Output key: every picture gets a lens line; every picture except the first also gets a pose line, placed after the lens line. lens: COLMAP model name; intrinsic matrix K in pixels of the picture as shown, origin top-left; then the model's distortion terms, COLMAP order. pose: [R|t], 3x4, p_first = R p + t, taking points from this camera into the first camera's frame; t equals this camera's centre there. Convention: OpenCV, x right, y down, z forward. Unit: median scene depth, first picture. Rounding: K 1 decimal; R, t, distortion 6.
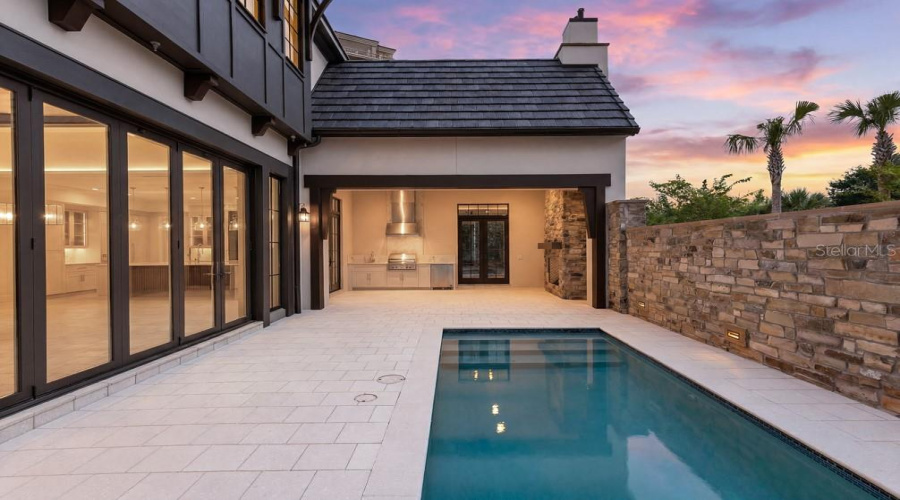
lens RADIAL K [[421.4, 0, 438.6], [0, 421.4, 250.1], [0, 0, 1]] dist [-0.001835, 0.001024]
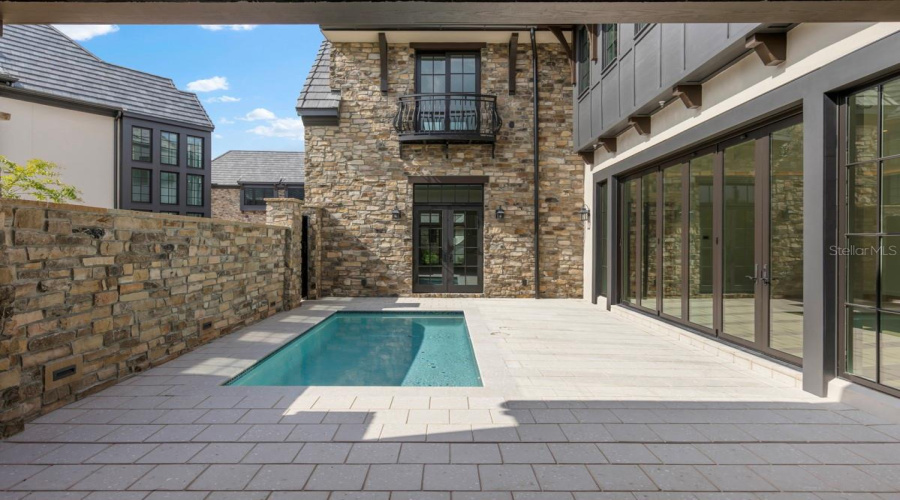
lens RADIAL K [[478.6, 0, 443.6], [0, 478.6, 244.1], [0, 0, 1]] dist [-0.001739, 0.002939]
pose [[-0.999804, 0.004750, -0.019216, 0.084667], [0.004483, 0.999894, 0.013878, -0.019580], [0.019280, 0.013789, -0.999719, 1.747745]]
